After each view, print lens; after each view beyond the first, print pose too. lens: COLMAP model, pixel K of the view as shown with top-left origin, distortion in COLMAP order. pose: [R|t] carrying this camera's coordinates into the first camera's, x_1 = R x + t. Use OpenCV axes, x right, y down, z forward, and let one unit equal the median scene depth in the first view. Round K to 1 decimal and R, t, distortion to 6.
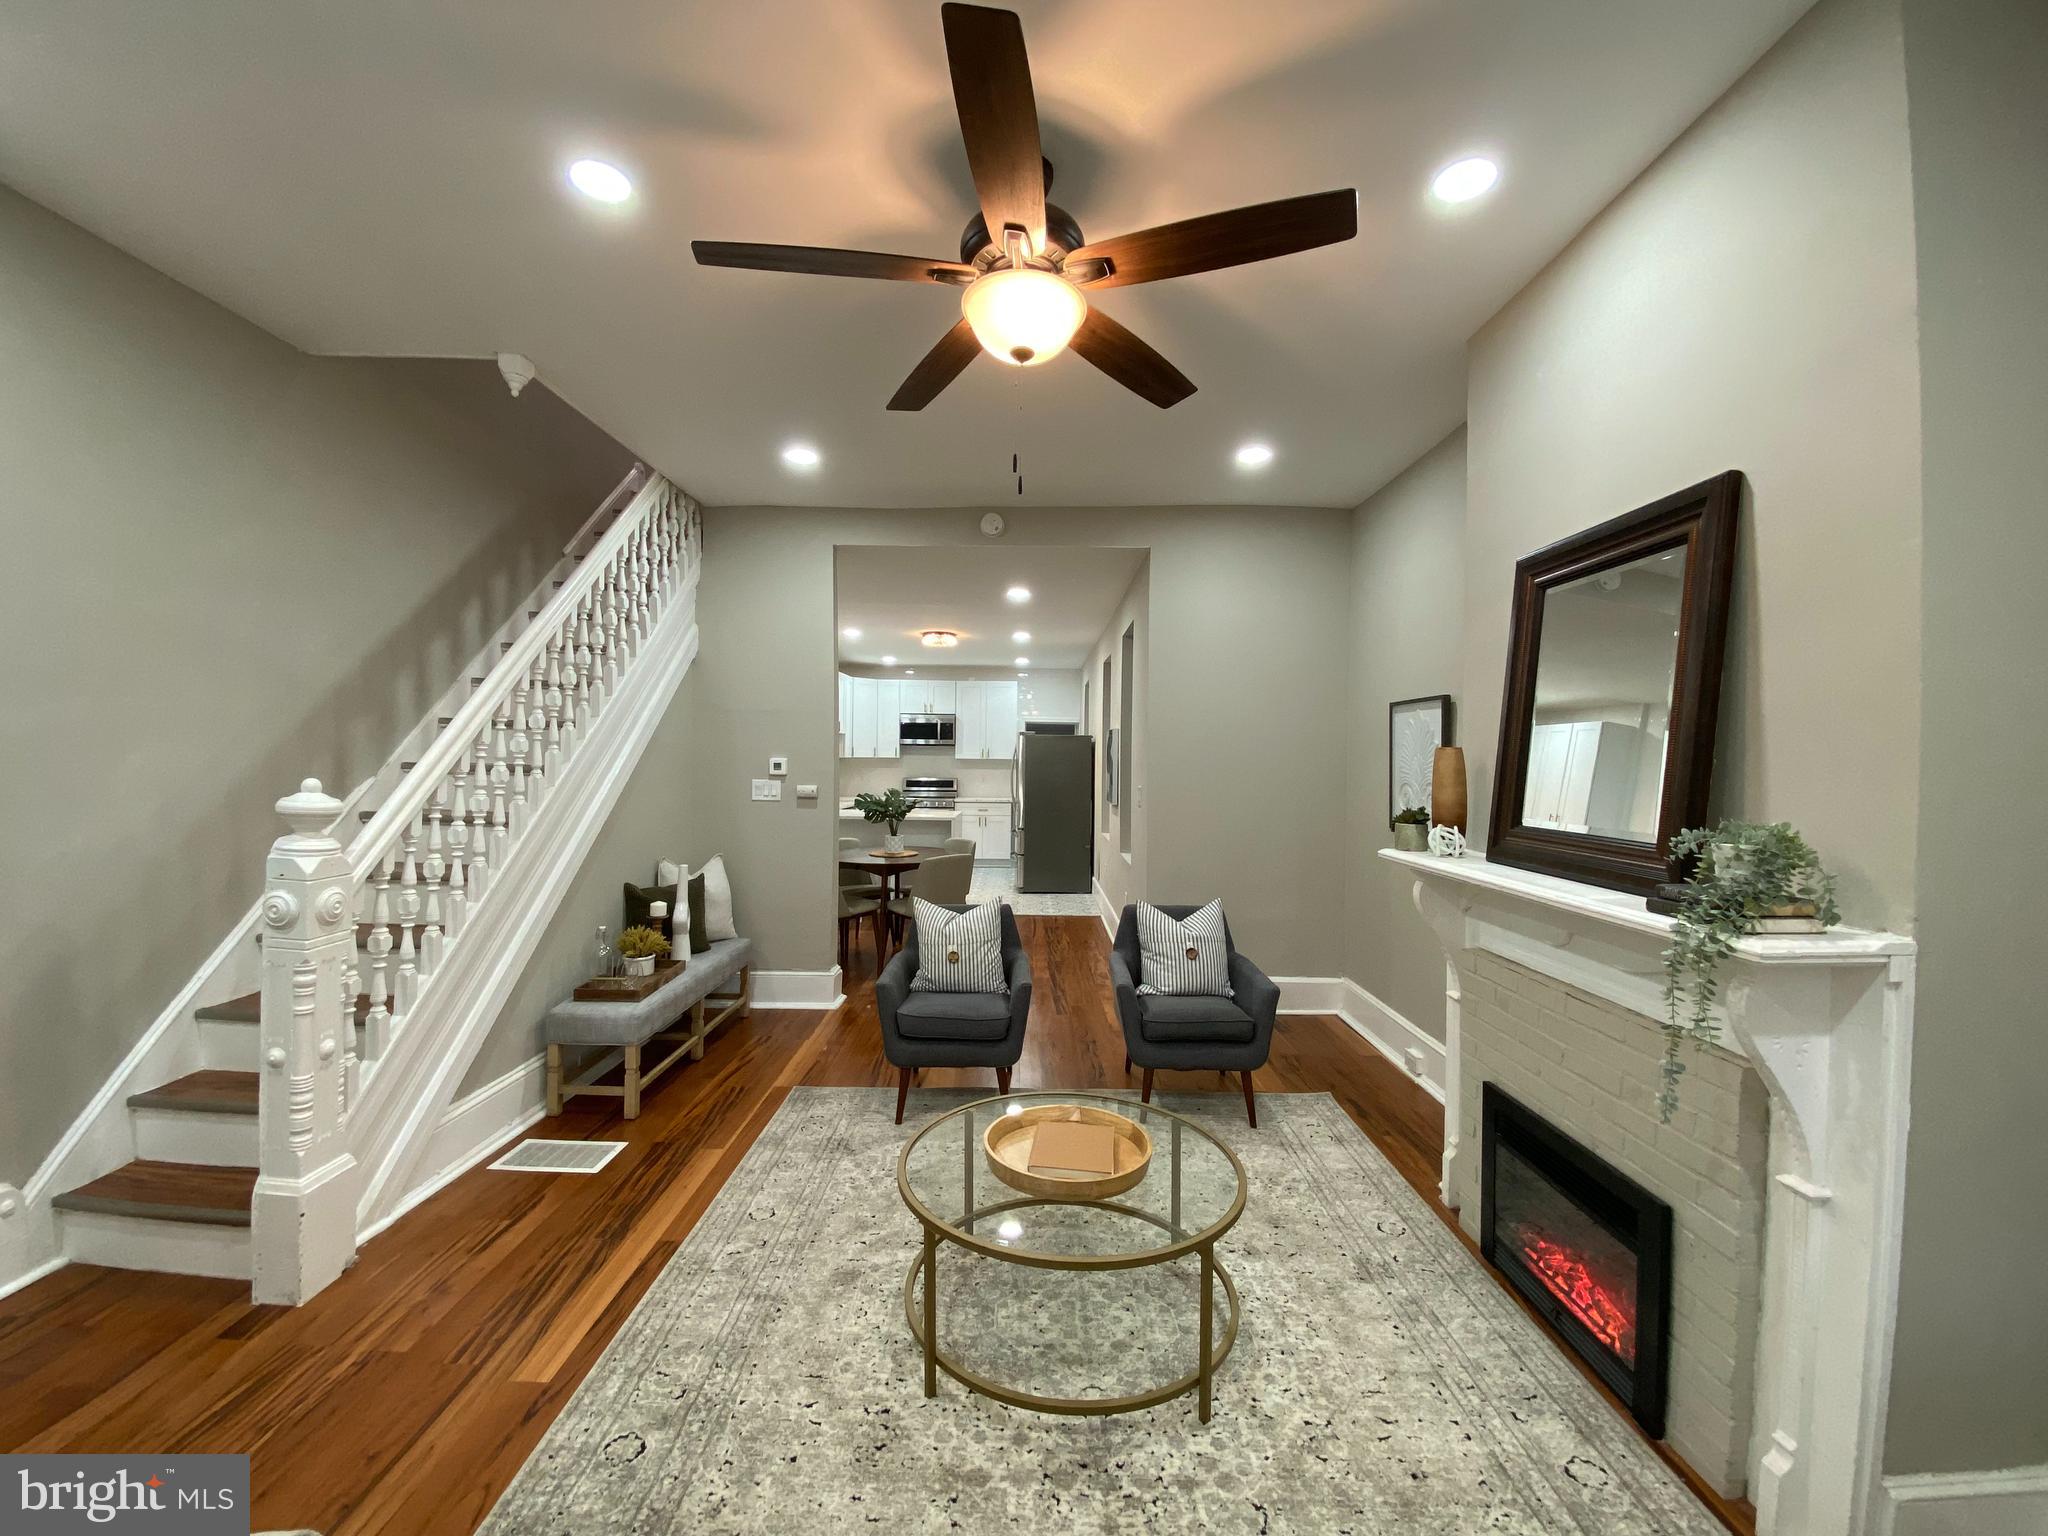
lens RADIAL K [[826.4, 0, 1017.5], [0, 826.4, 773.1], [0, 0, 1]] dist [0.030267, -0.025205]
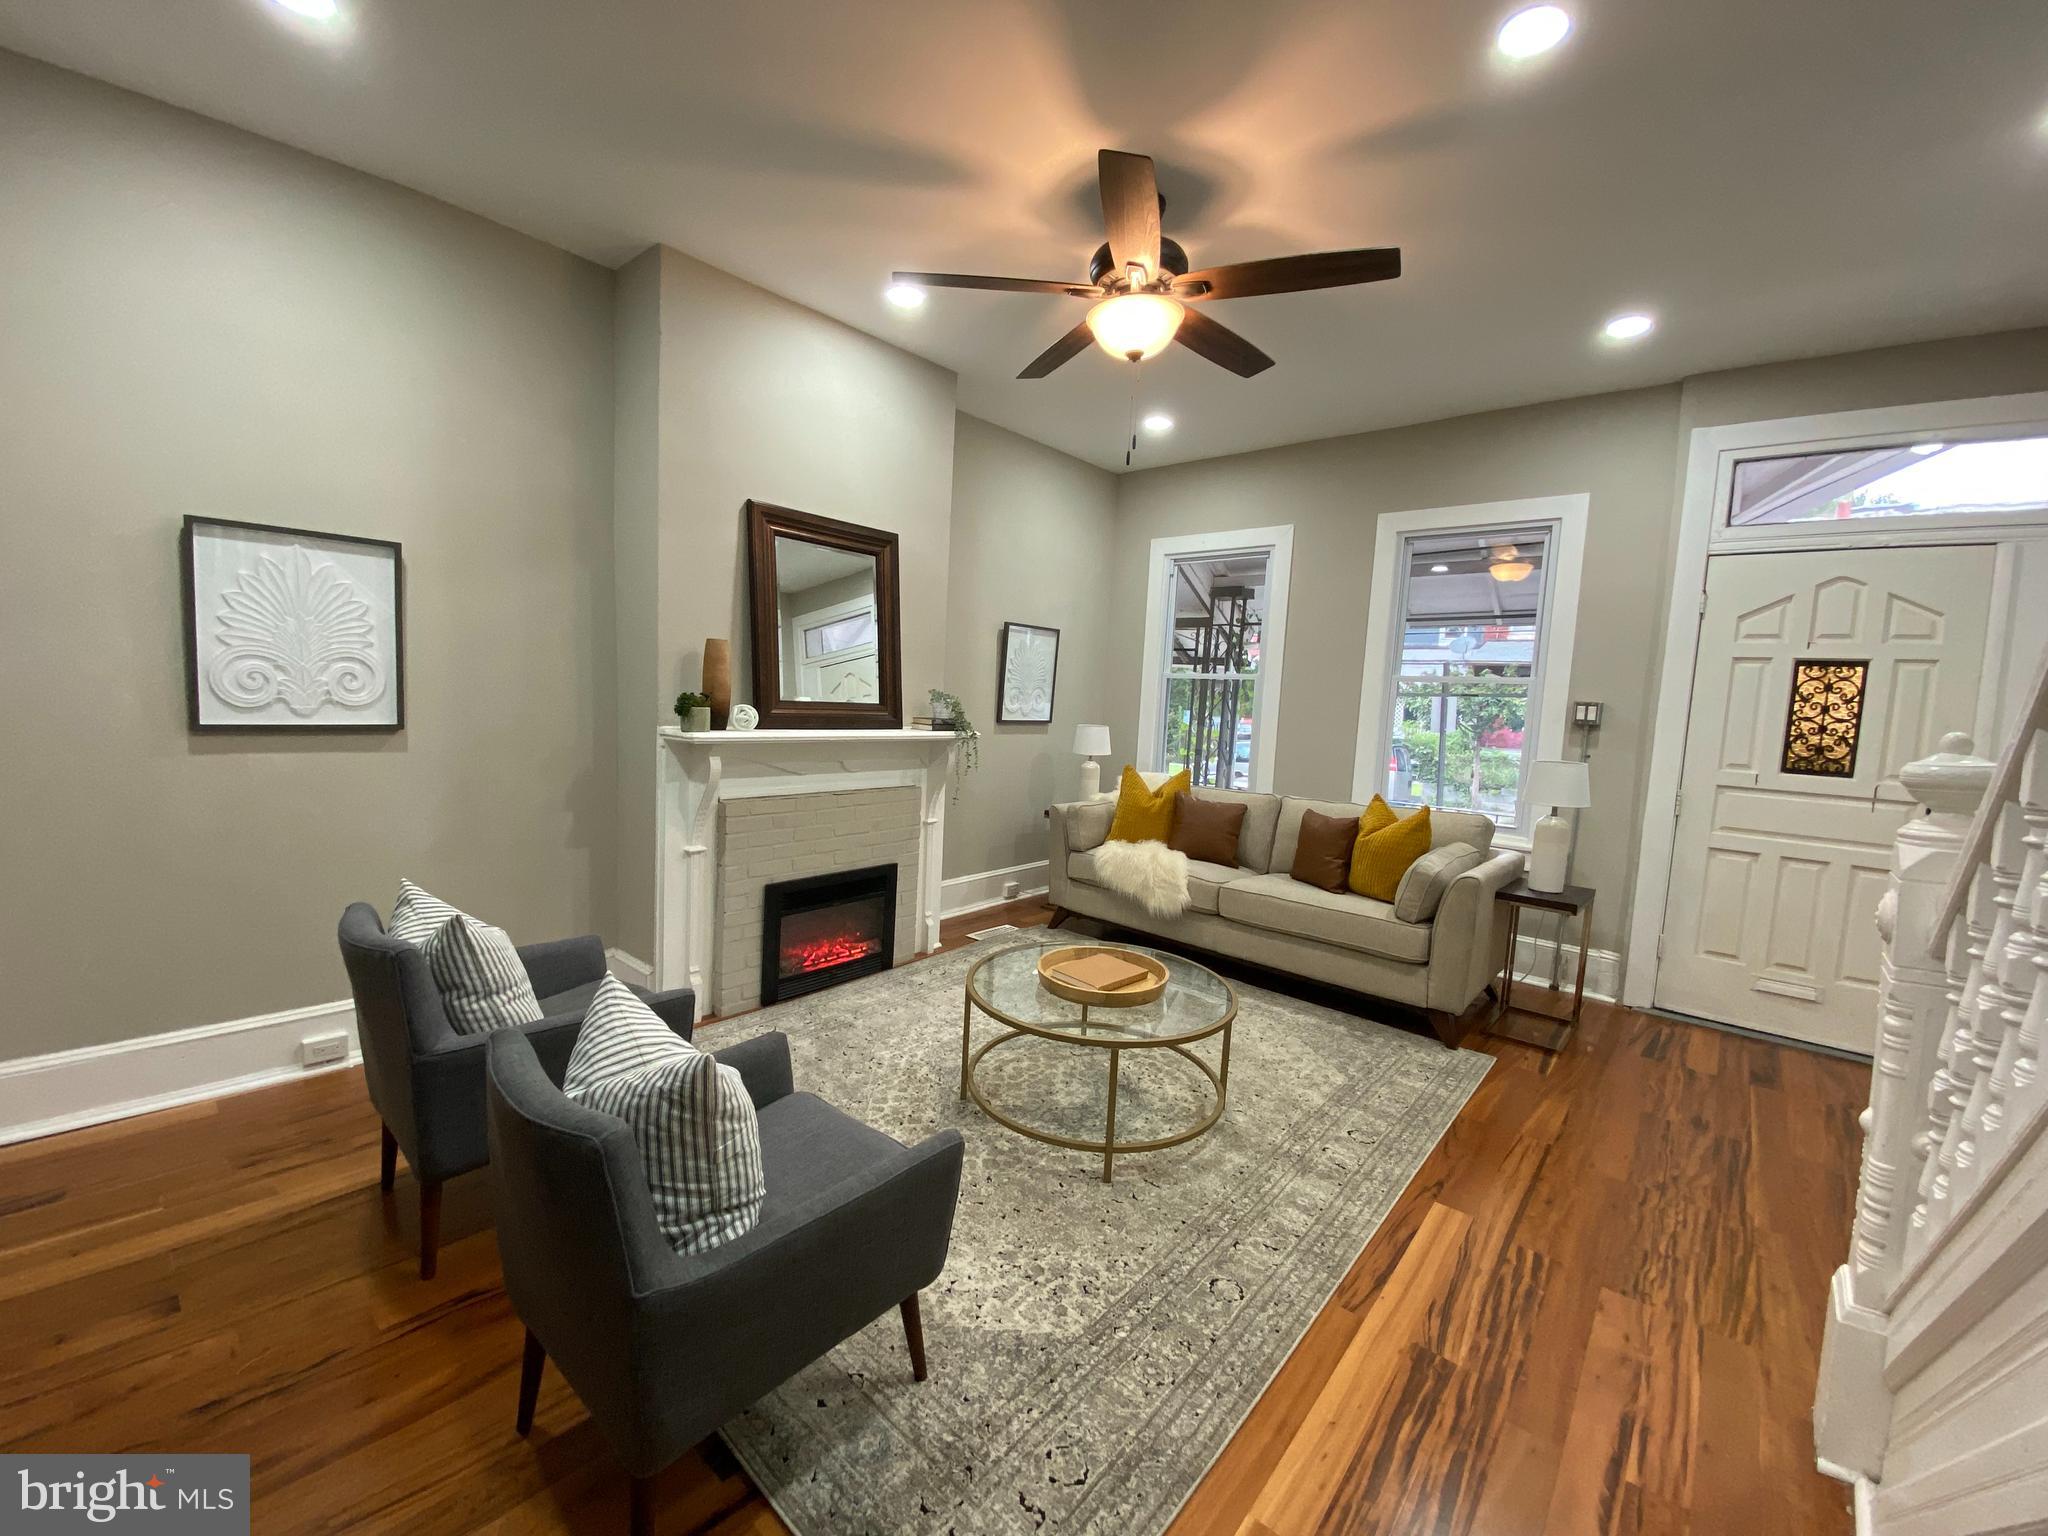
lens RADIAL K [[826.4, 0, 1017.5], [0, 826.4, 773.1], [0, 0, 1]] dist [0.030267, -0.025205]
pose [[-0.751193, -0.114134, 0.650140, -0.770497], [-0.045872, 0.991583, 0.121073, -0.002887], [-0.658487, 0.061126, -0.750106, 2.131473]]
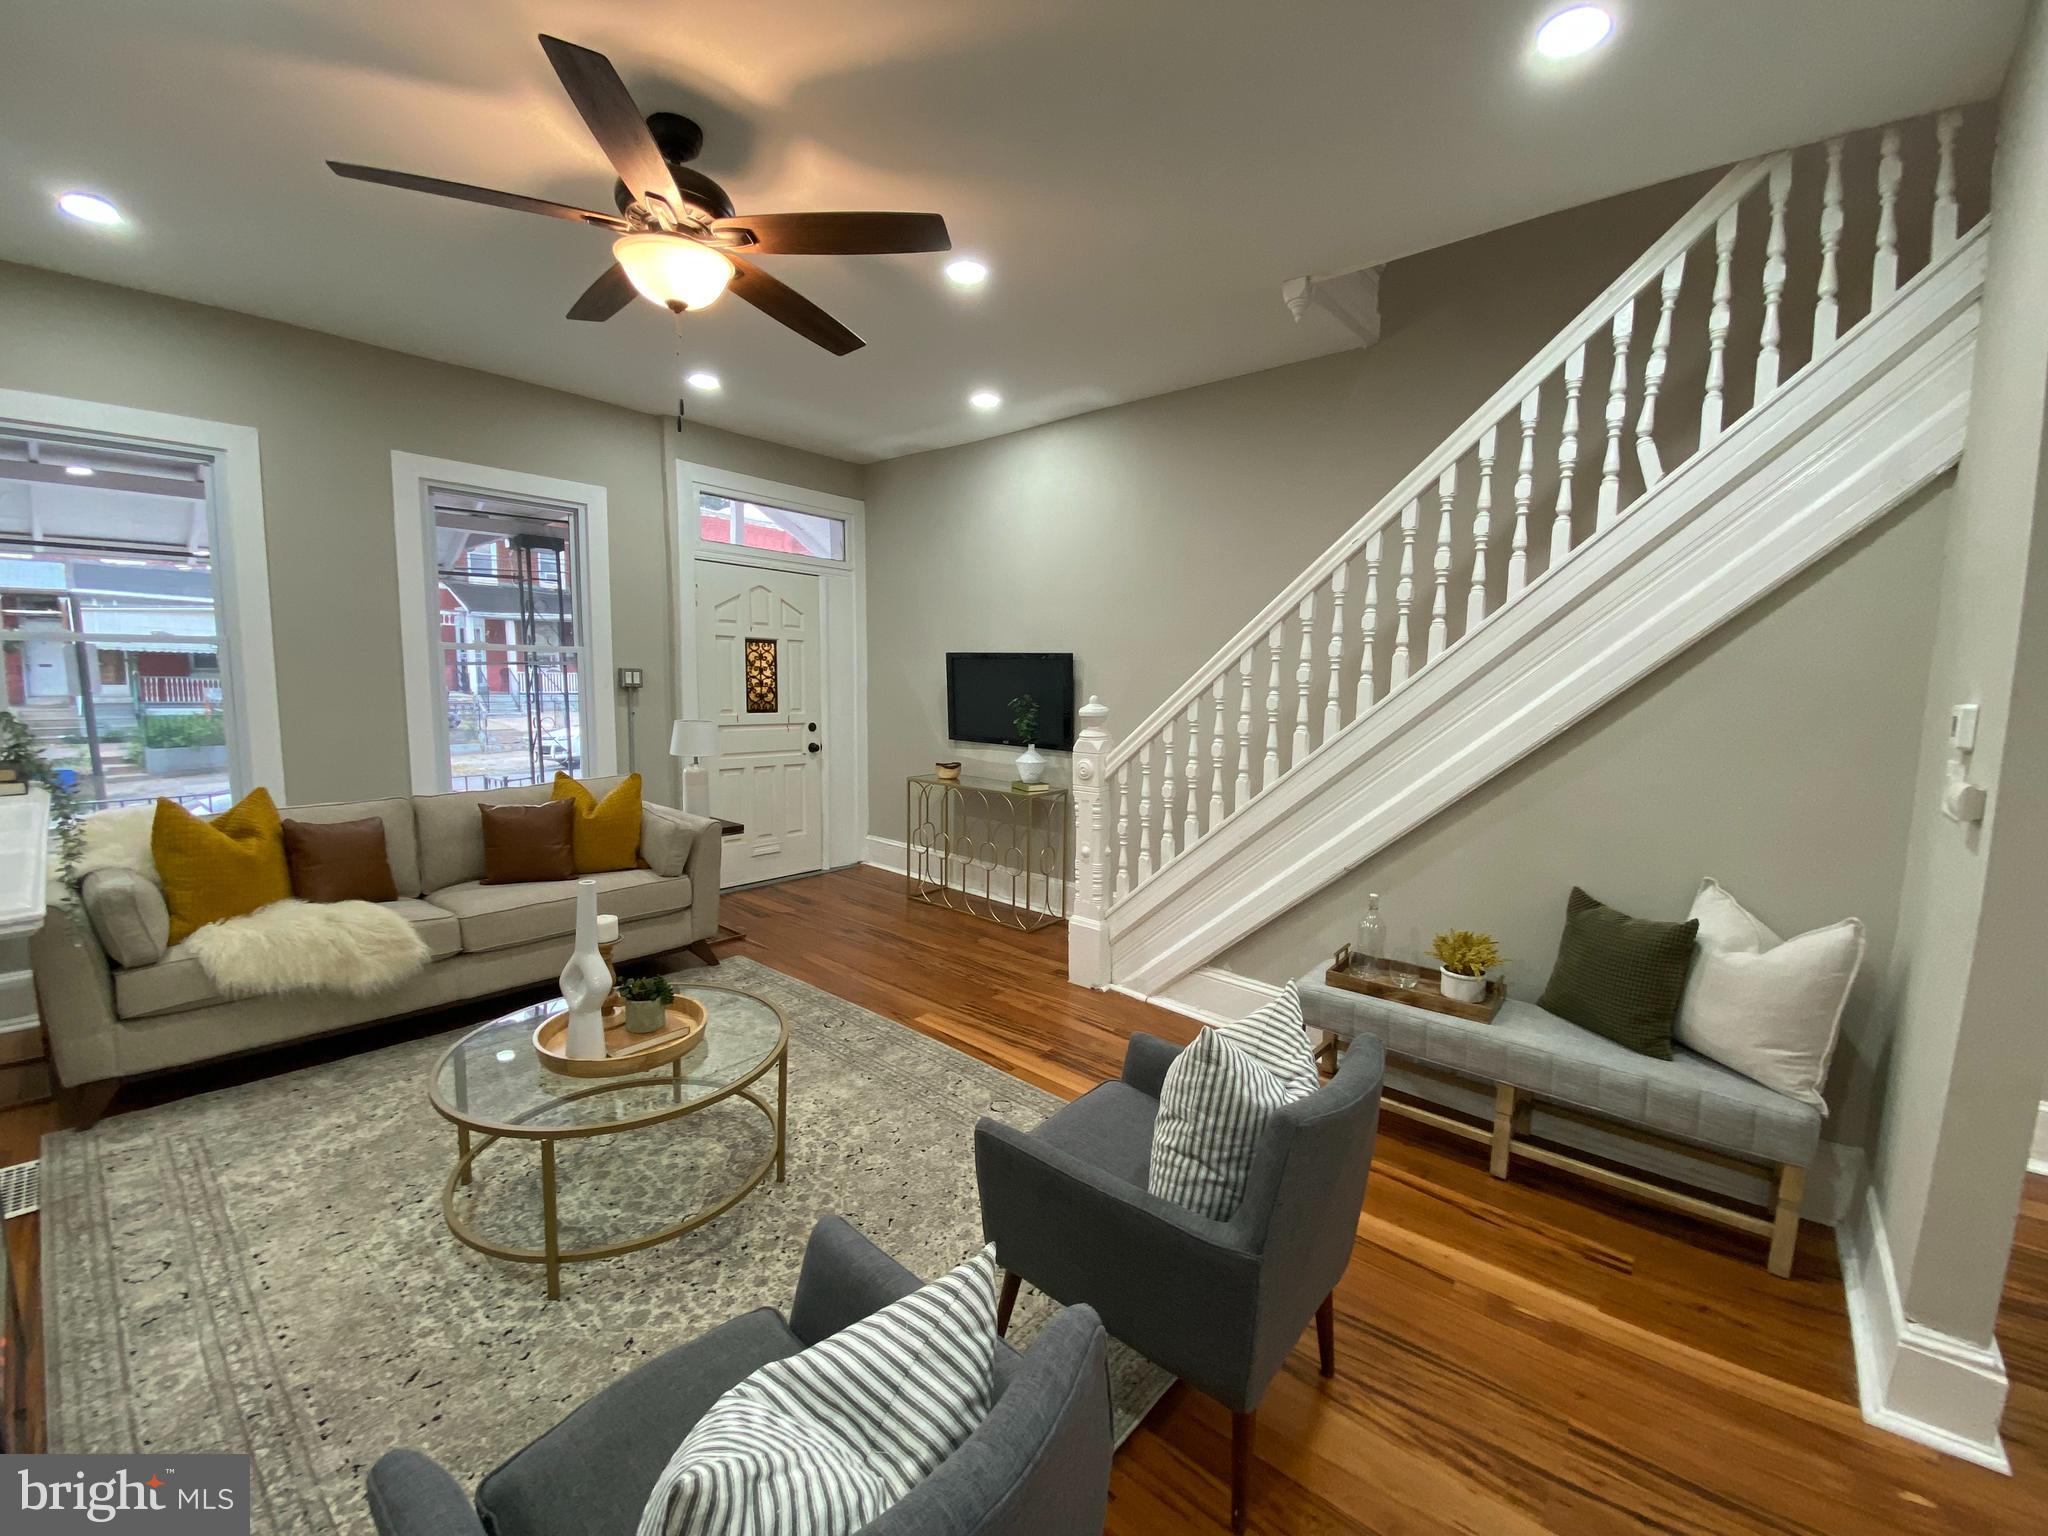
lens RADIAL K [[826.4, 0, 1017.5], [0, 826.4, 773.1], [0, 0, 1]] dist [0.030267, -0.025205]
pose [[-0.649373, 0.062138, -0.757927, 0.601215], [-0.046075, 0.991610, 0.120773, -0.034639], [0.759073, 0.113348, -0.641062, 2.144236]]
